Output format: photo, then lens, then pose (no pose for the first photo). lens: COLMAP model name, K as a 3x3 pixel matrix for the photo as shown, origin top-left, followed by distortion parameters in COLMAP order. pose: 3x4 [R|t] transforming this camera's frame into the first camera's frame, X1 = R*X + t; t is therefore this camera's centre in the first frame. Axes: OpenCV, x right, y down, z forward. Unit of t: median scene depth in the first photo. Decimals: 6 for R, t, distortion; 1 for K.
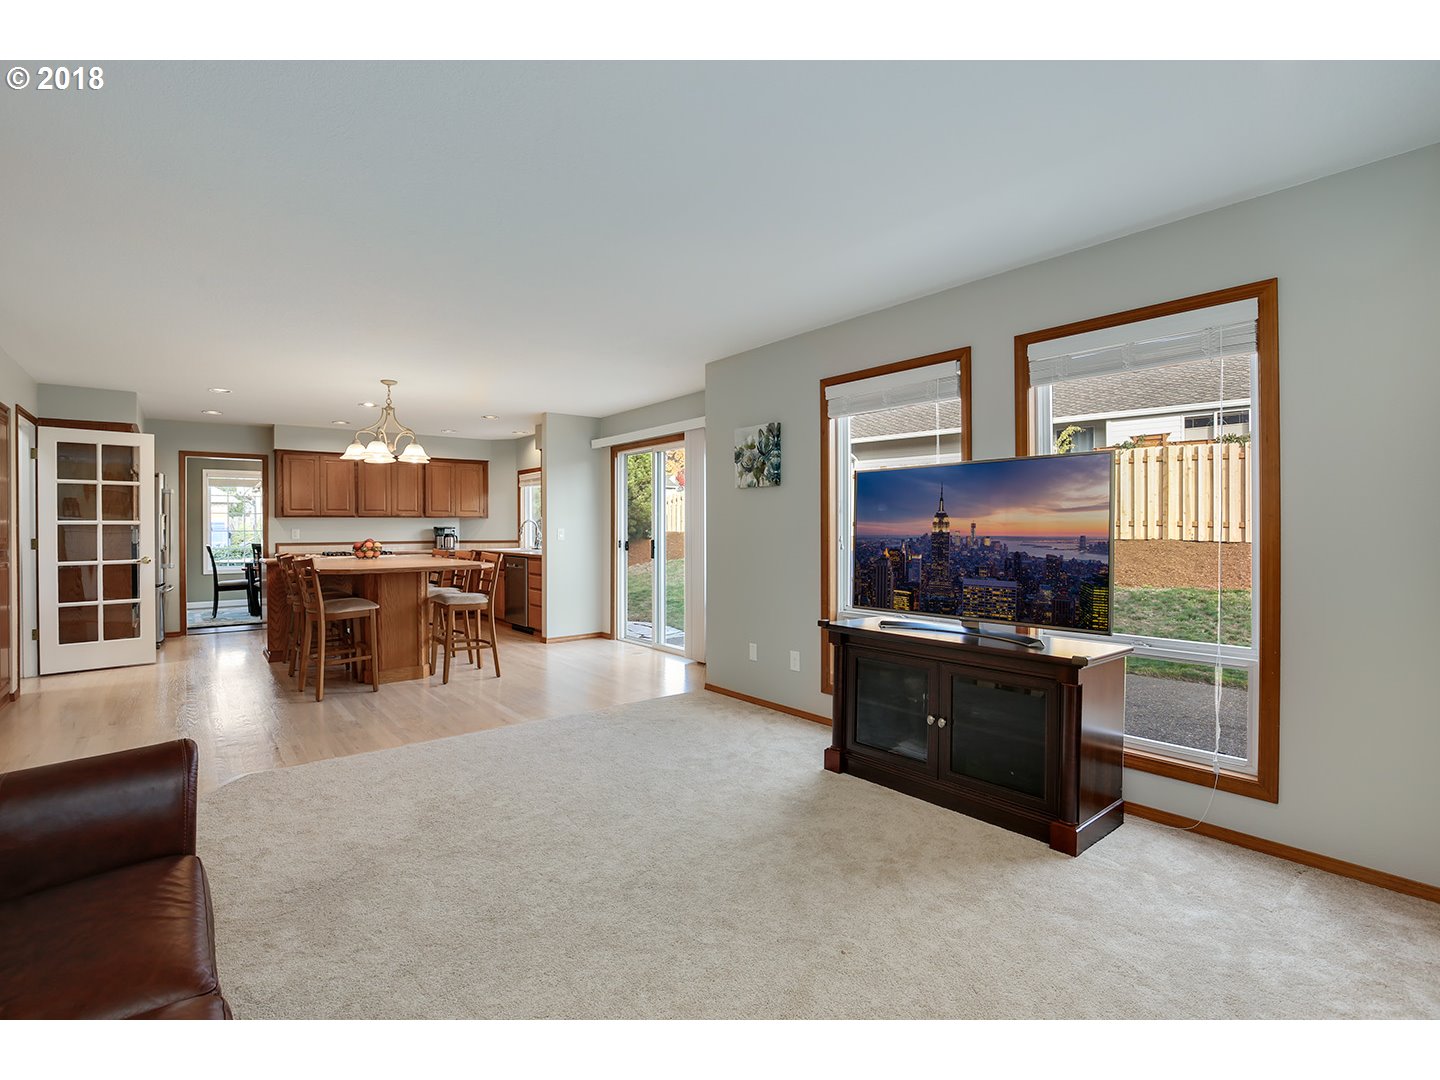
lens RADIAL K [[673.2, 0, 711.5], [0, 673.2, 530.3], [0, 0, 1]] dist [-0.024750, 0.000194]
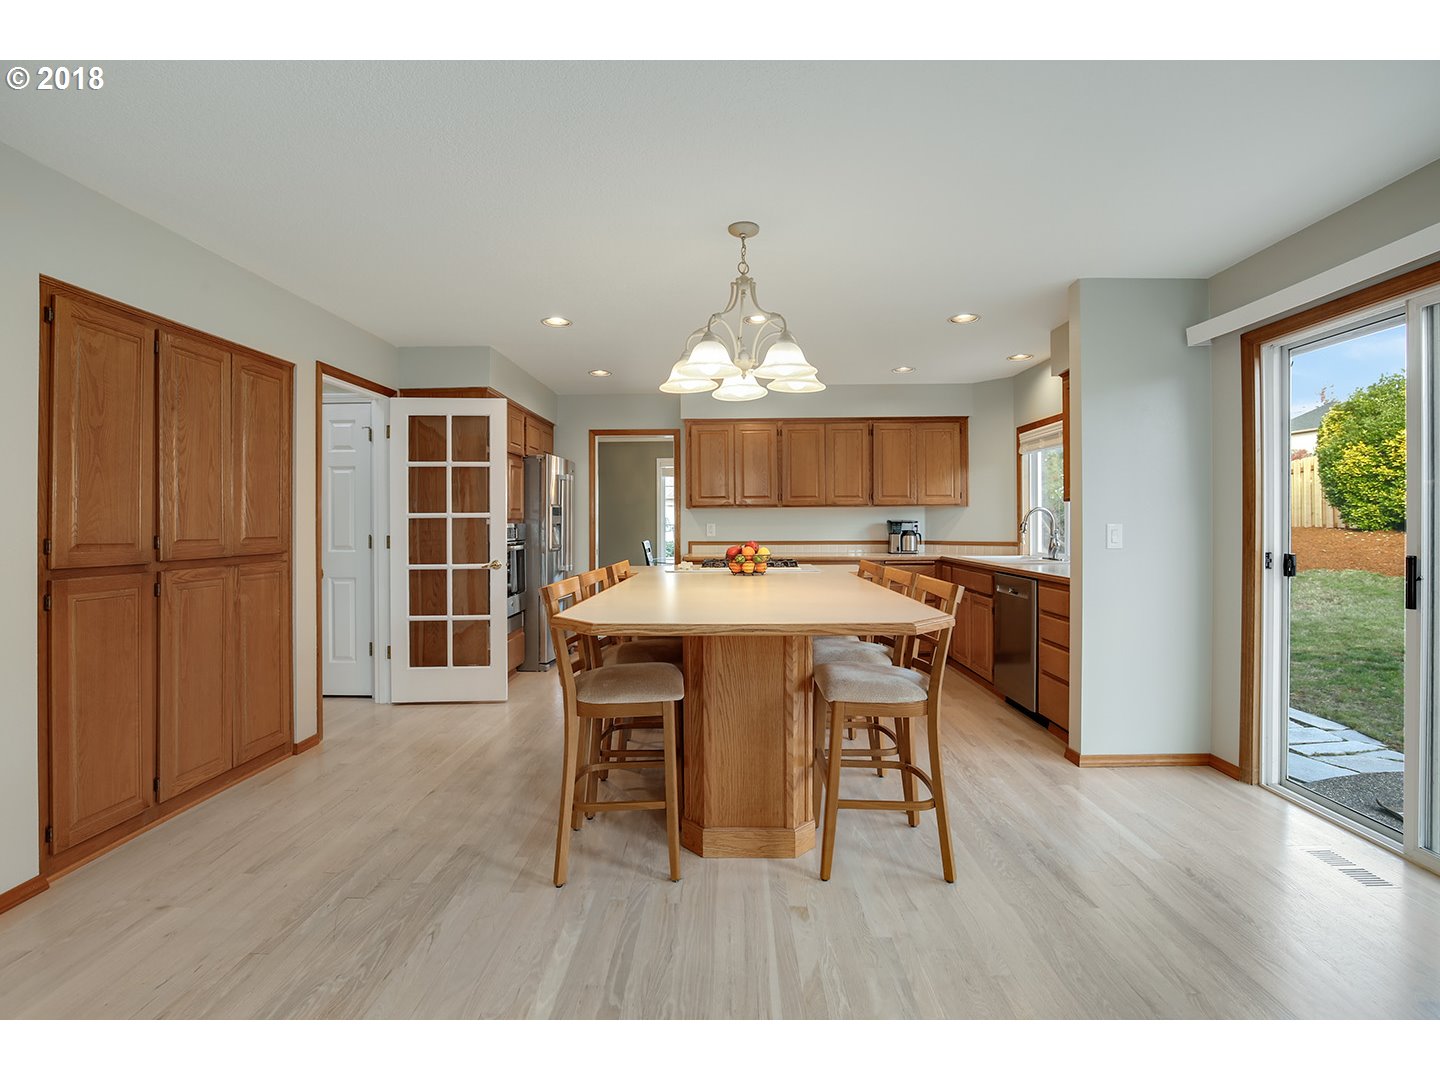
lens RADIAL K [[673.2, 0, 715.5], [0, 673.2, 519.6], [0, 0, 1]] dist [-0.024750, 0.000194]
pose [[0.763672, -0.001835, -0.645602, -0.125647], [-0.001171, 0.999990, -0.004229, -0.002895], [0.645603, 0.003985, 0.763662, 0.430703]]
